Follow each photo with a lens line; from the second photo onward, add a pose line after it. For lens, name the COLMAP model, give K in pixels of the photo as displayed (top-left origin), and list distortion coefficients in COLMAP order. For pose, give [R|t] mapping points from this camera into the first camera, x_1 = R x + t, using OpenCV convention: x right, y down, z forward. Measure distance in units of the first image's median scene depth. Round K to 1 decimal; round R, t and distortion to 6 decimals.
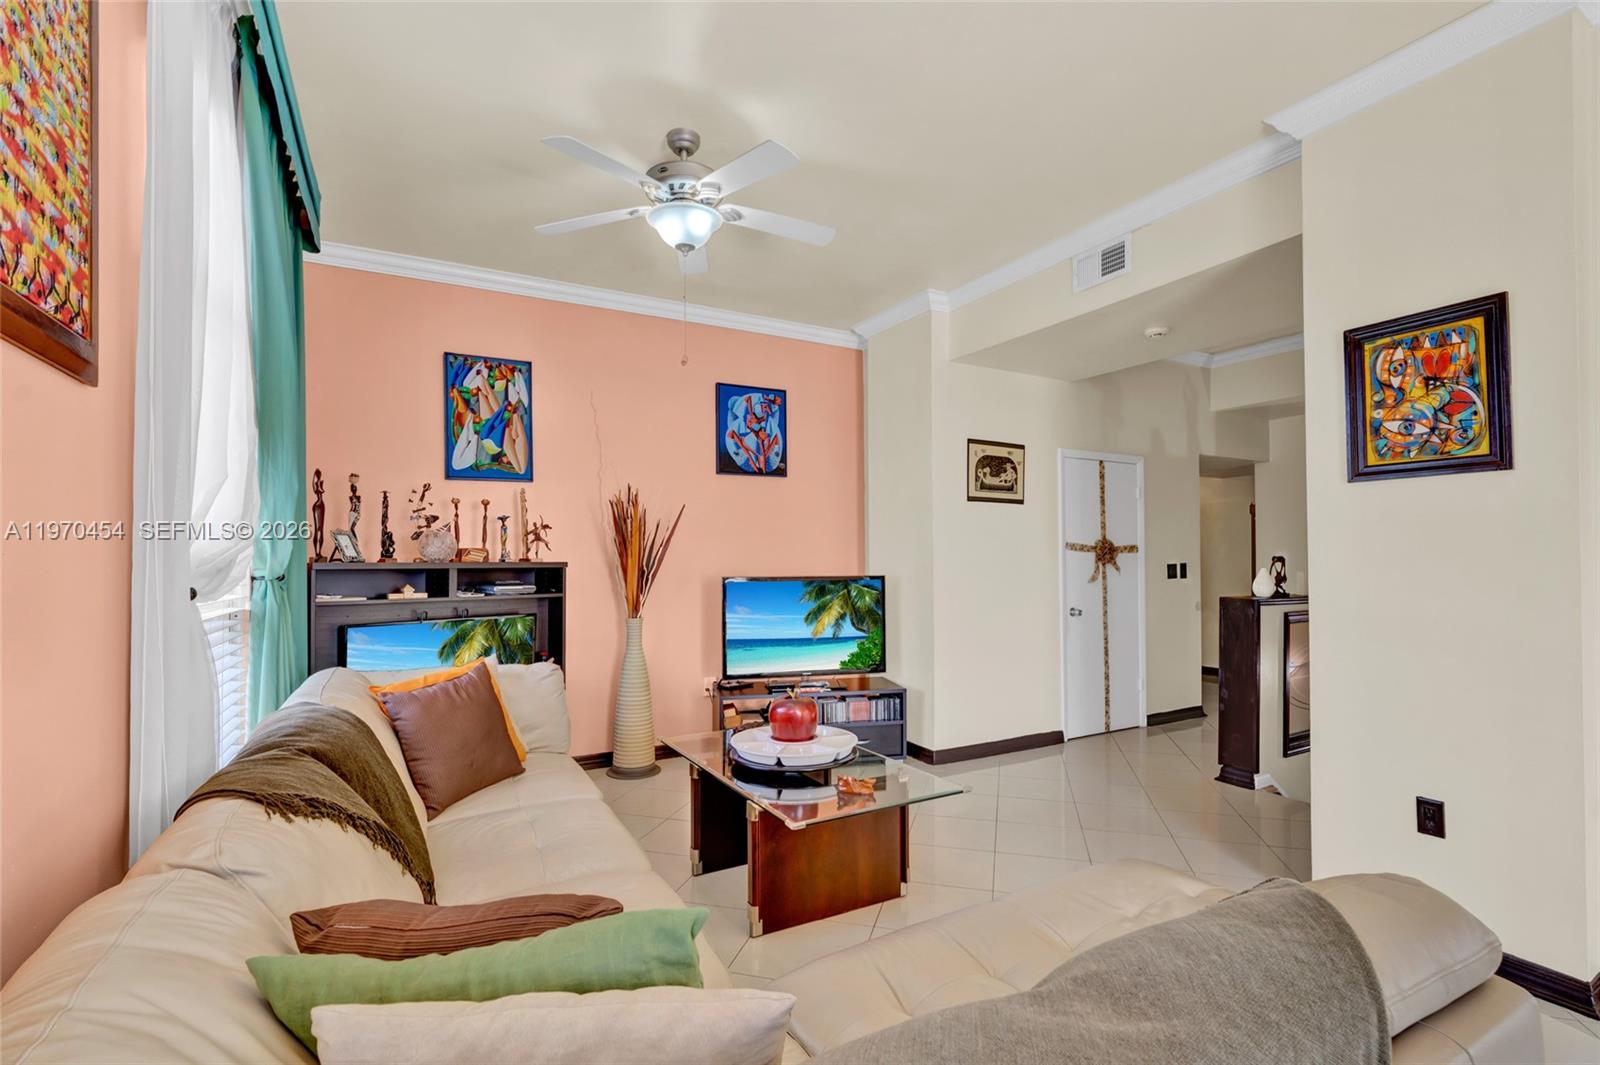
lens RADIAL K [[728.2, 0, 805.6], [0, 728.2, 545.3], [0, 0, 1]] dist [-0.005624, 0.006043]
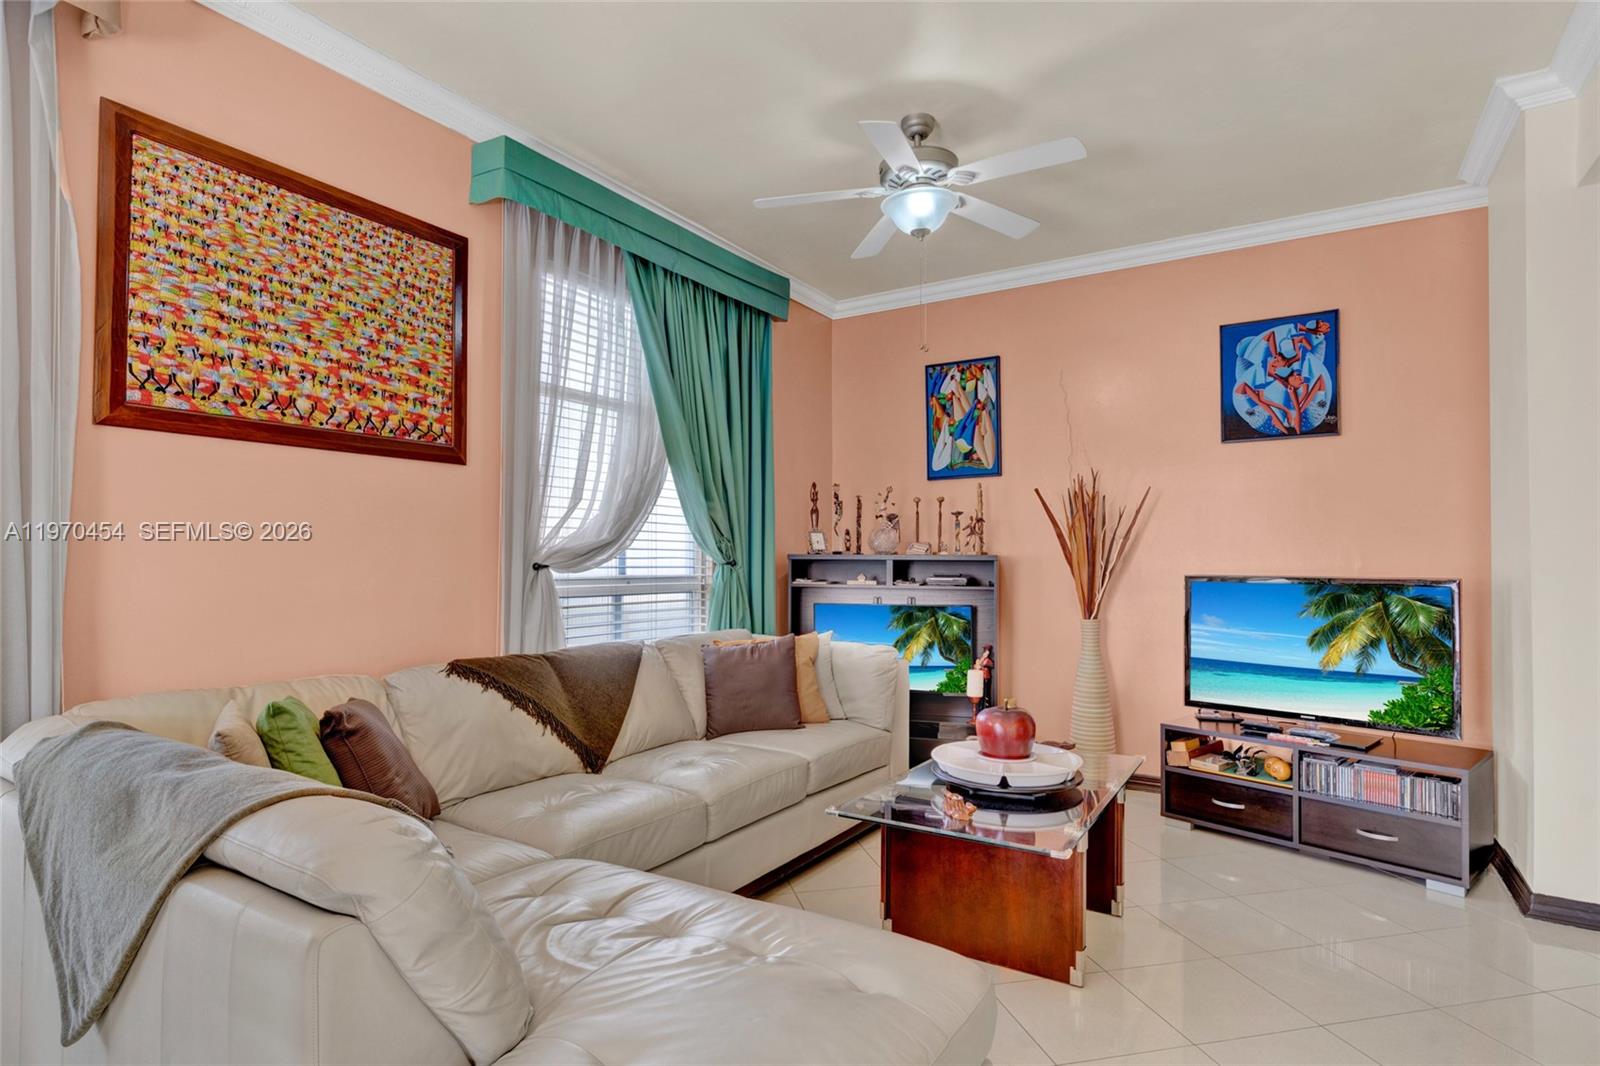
lens RADIAL K [[843.5, 0, 808.2], [0, 843.5, 541.6], [0, 0, 1]] dist [0.018156, -0.000519]
pose [[0.490590, -0.010956, -0.871322, 0.507212], [0.009177, 0.999930, -0.007406, 0.009326], [0.871342, -0.004363, 0.490656, 0.203601]]
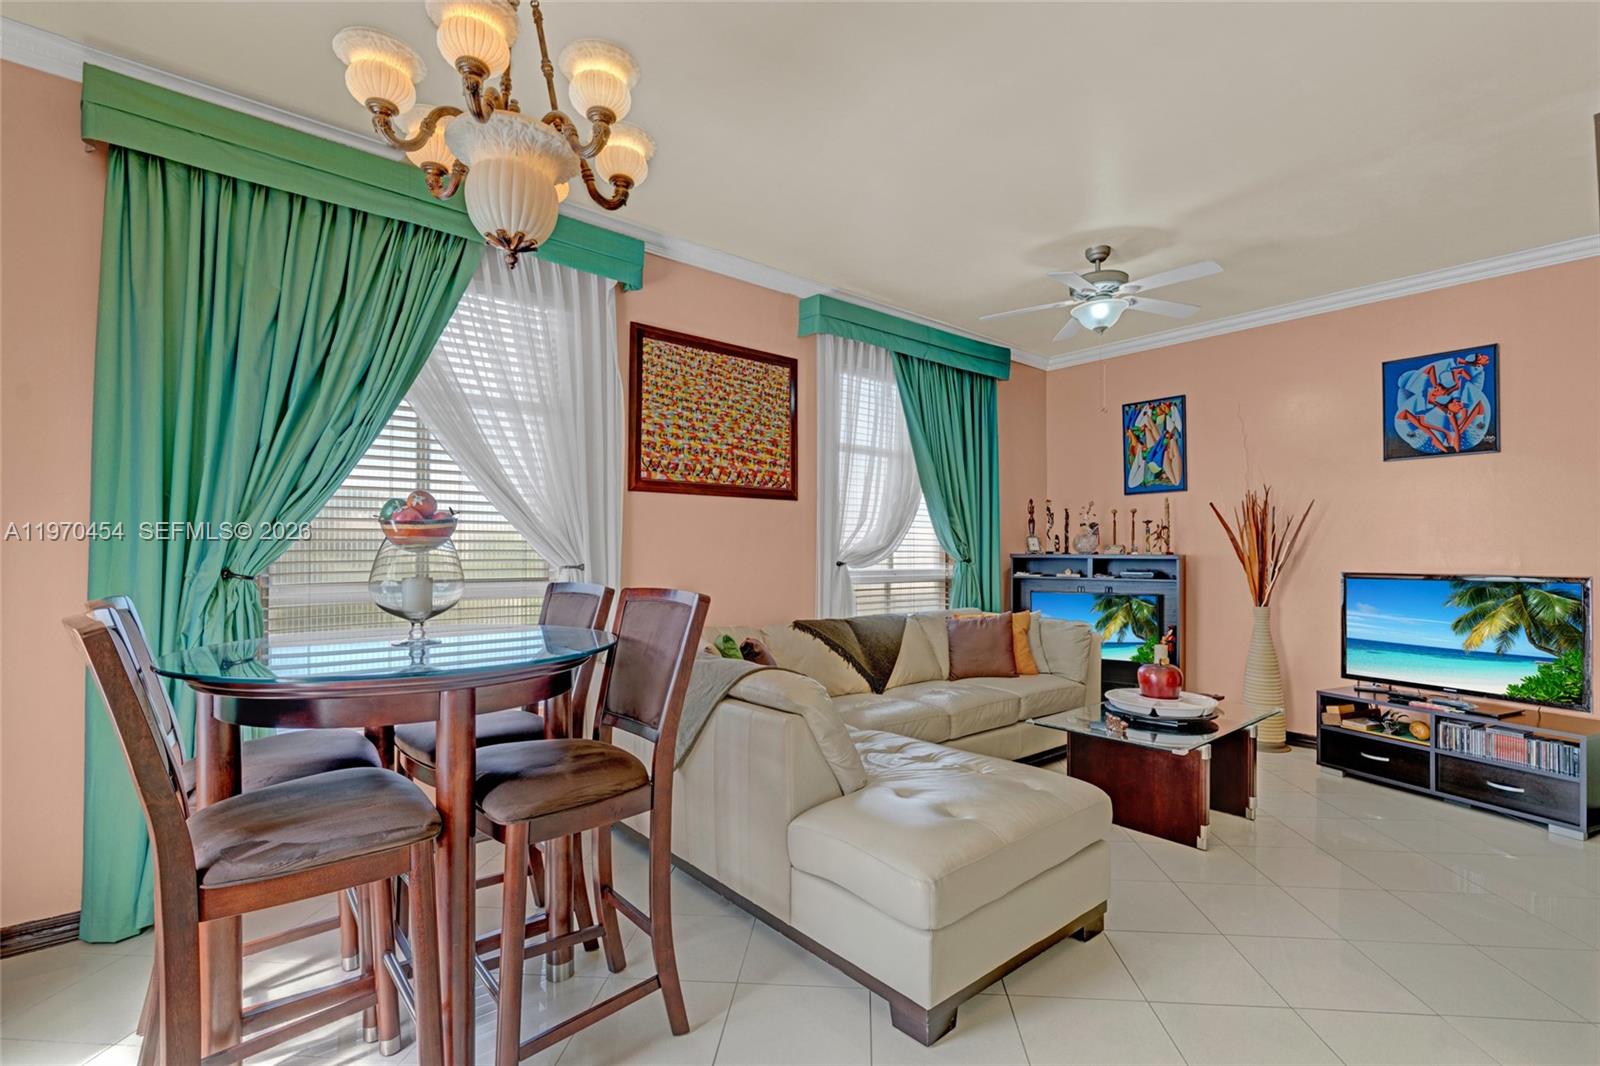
lens RADIAL K [[728.2, 0, 805.6], [0, 728.2, 545.8], [0, 0, 1]] dist [-0.005624, 0.006043]
pose [[0.195667, -0.002405, -0.980667, 0.728189], [0.014633, 0.999893, 0.000468, -0.002779], [0.980561, -0.014442, 0.195681, 0.113954]]
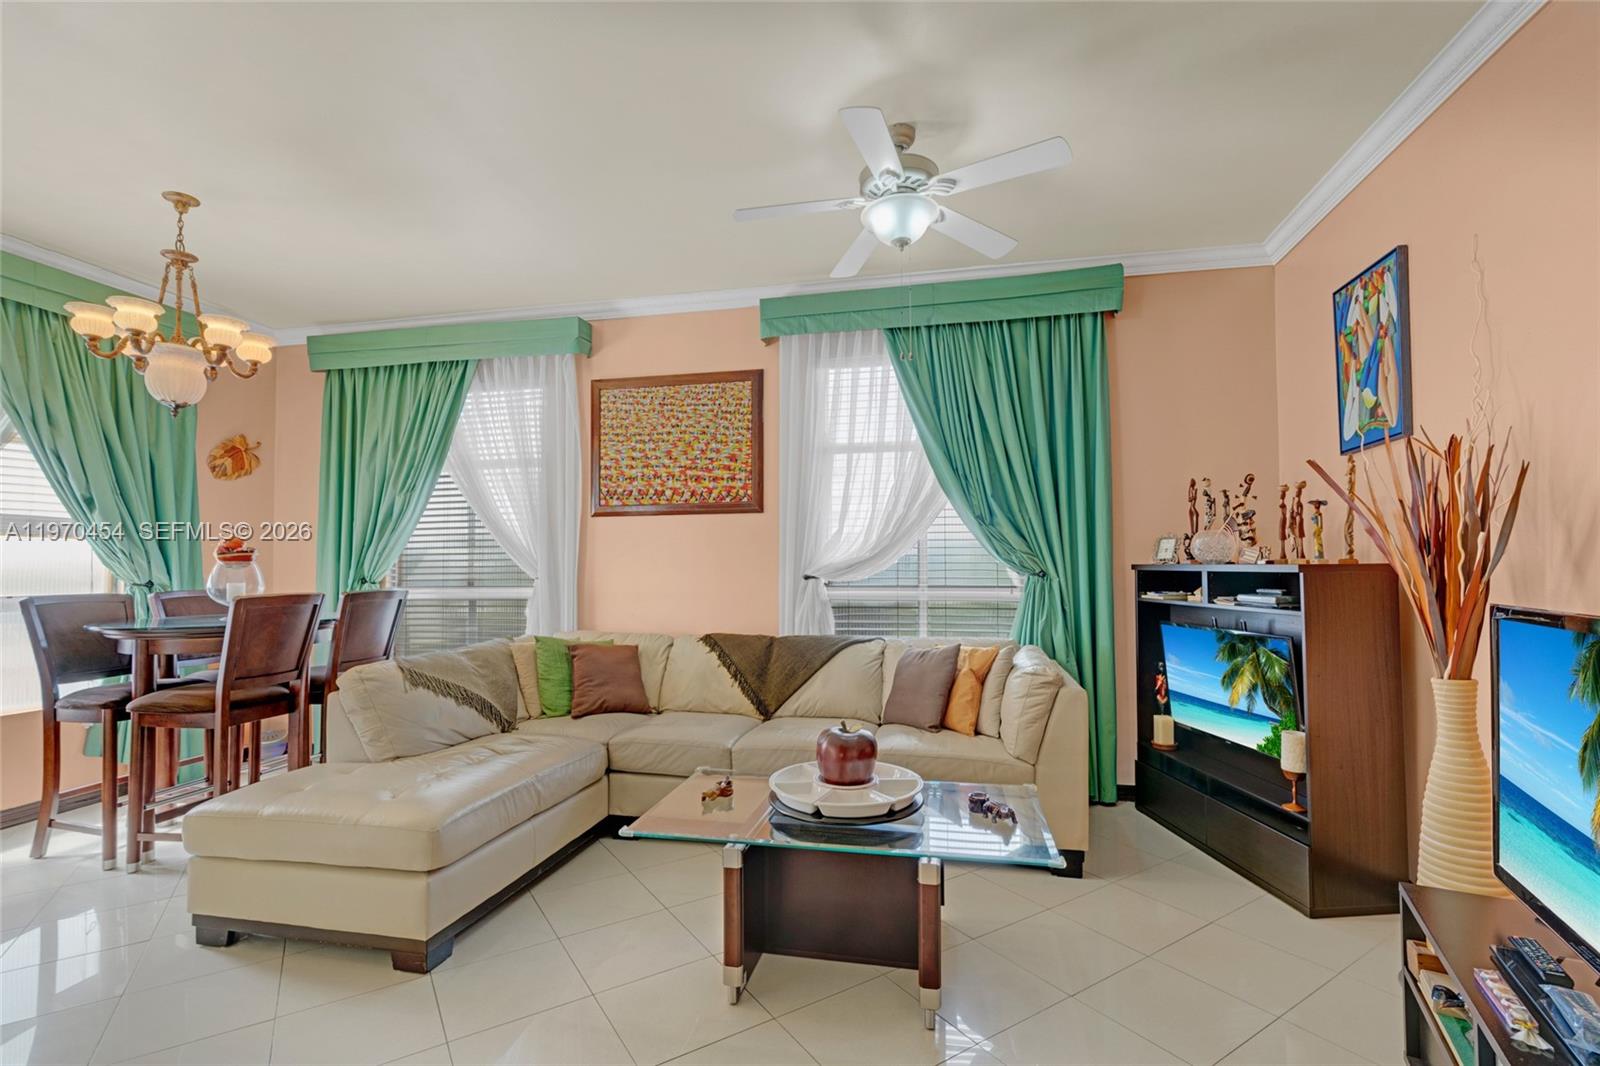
lens RADIAL K [[728.2, 0, 805.6], [0, 728.2, 545.8], [0, 0, 1]] dist [-0.005624, 0.006043]
pose [[-0.656640, -0.011426, -0.754118, 0.433629], [0.023359, 0.999097, -0.035478, 0.017057], [0.753843, -0.040911, -0.655780, 1.024329]]
